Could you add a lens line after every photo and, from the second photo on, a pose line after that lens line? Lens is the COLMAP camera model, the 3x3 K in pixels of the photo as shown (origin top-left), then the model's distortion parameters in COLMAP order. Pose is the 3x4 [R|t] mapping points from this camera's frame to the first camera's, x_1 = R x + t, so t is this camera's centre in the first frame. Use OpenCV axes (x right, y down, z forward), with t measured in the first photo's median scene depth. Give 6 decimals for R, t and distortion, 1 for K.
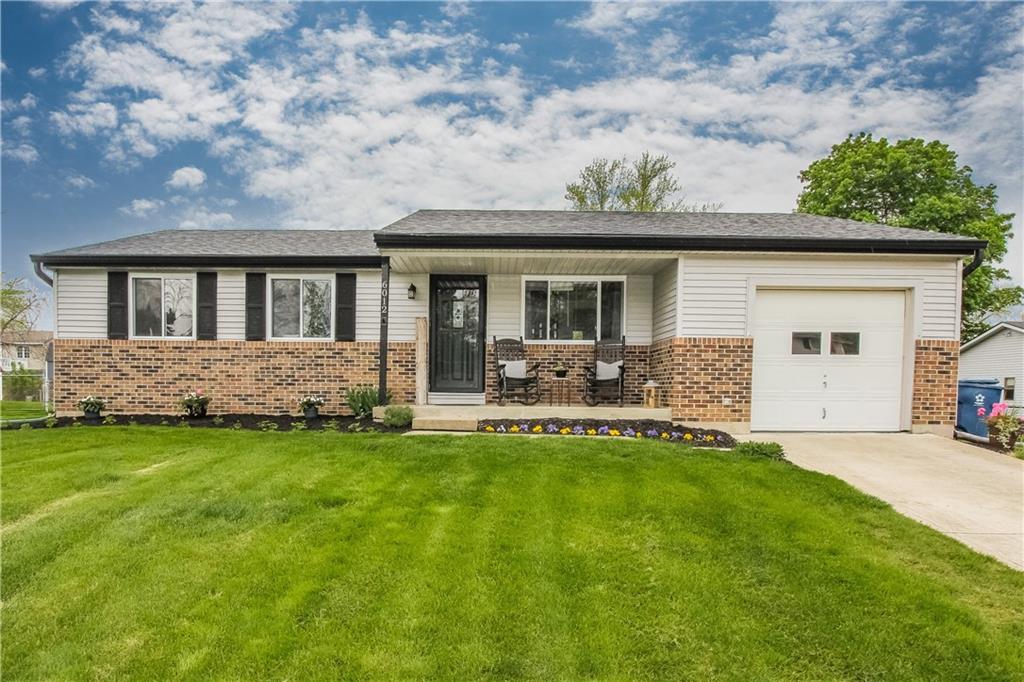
lens RADIAL K [[641.3, 0, 509.2], [0, 641.3, 423.2], [0, 0, 1]] dist [-0.004608, 0.001146]
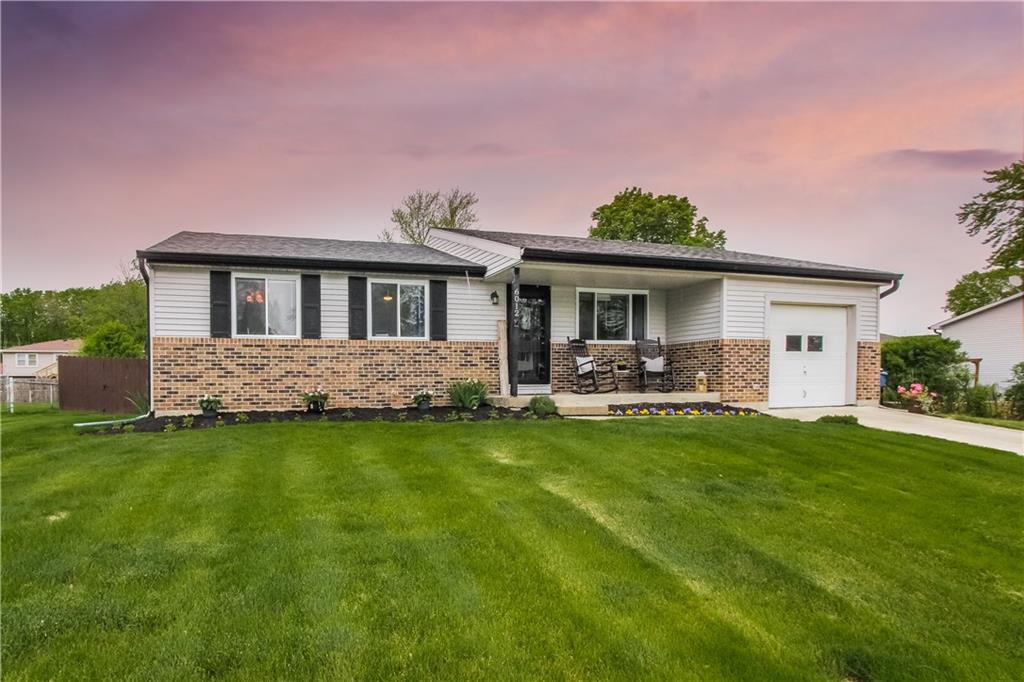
lens RADIAL K [[539.2, 0, 439.5], [0, 539.2, 401.1], [0, 0, 1]] dist [-0.006869, 0.000678]
pose [[0.959934, -0.027472, 0.278877, -0.522457], [0.031723, 0.999439, -0.010741, -0.011029], [-0.278425, 0.019157, 0.960267, 0.091944]]
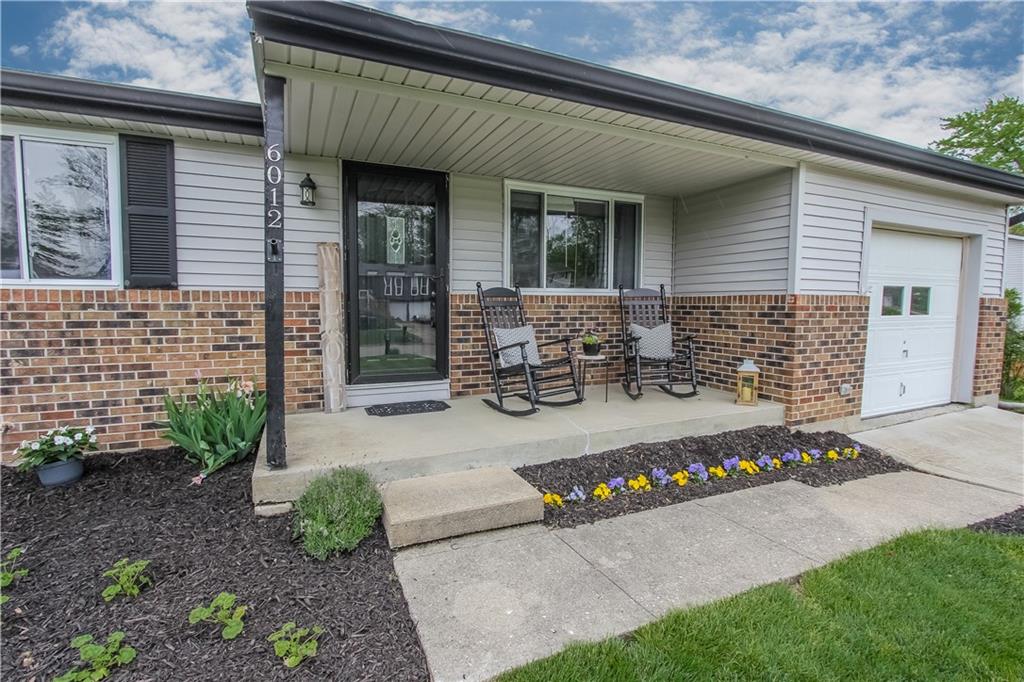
lens RADIAL K [[470.1, 0, 512.0], [0, 470.1, 341.0], [0, 0, 1]] dist [-0.015005, 0.000840]
pose [[0.914690, -0.038530, 0.402316, -0.156395], [0.025523, 0.998965, 0.037644, -0.096585], [-0.403350, -0.024164, 0.914727, 0.593803]]
